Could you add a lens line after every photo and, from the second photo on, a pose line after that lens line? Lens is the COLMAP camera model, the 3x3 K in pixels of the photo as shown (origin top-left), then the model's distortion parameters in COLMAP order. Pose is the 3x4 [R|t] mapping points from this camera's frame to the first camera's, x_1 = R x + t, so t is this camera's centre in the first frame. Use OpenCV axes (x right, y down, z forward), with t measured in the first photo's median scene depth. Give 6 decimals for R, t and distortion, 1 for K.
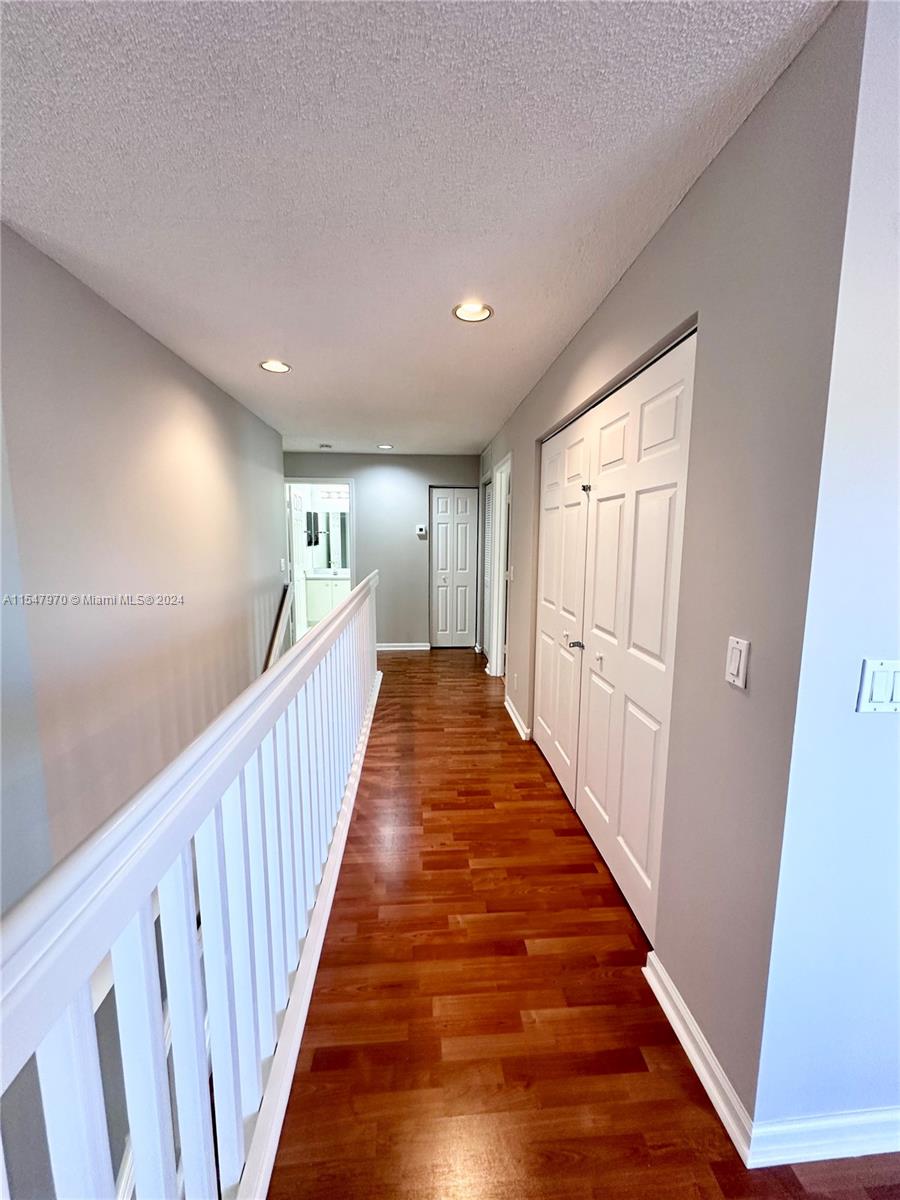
lens RADIAL K [[478.7, 0, 450.0], [0, 478.7, 600.0], [0, 0, 1]] dist [-0.002792, 0.000982]
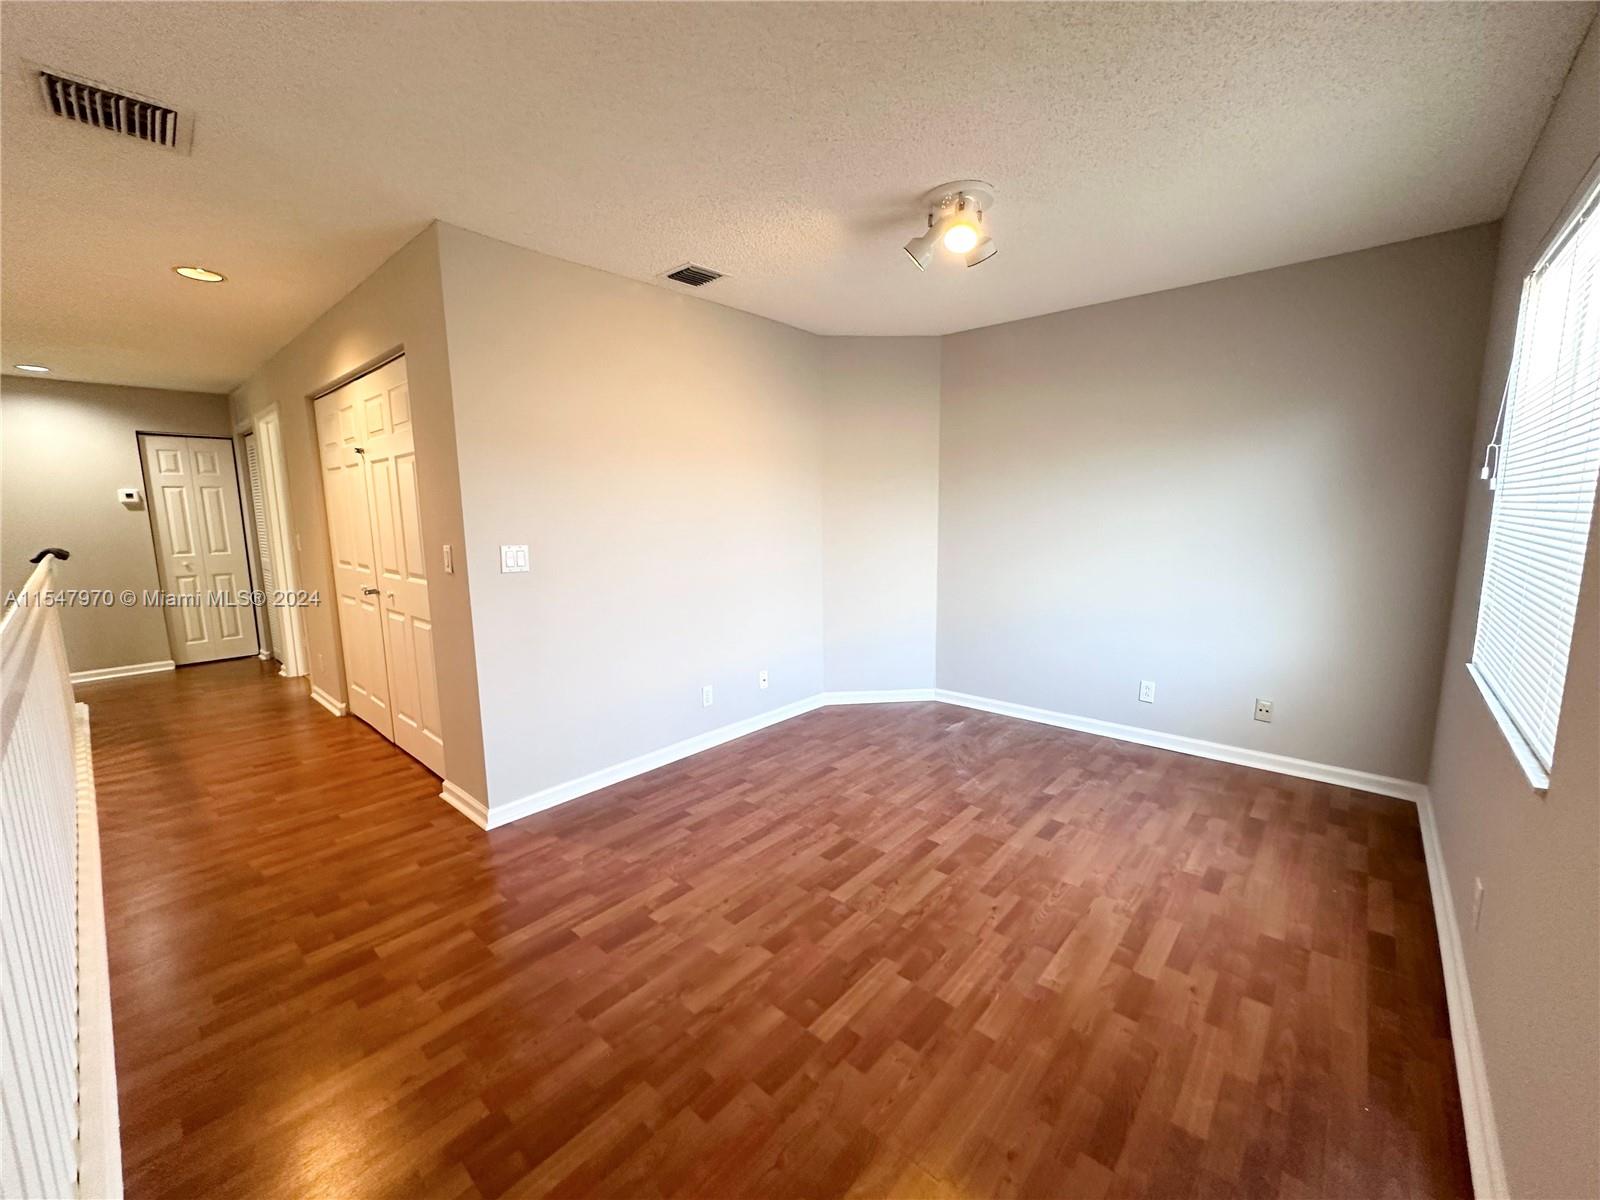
lens RADIAL K [[638.2, 0, 799.5], [0, 638.2, 598.1], [0, 0, 1]] dist [-0.002792, 0.000982]
pose [[0.716358, -0.113543, 0.688433, -0.033737], [0.111057, 0.992647, 0.048155, 0.110822], [-0.688838, 0.041959, 0.723700, -0.566998]]
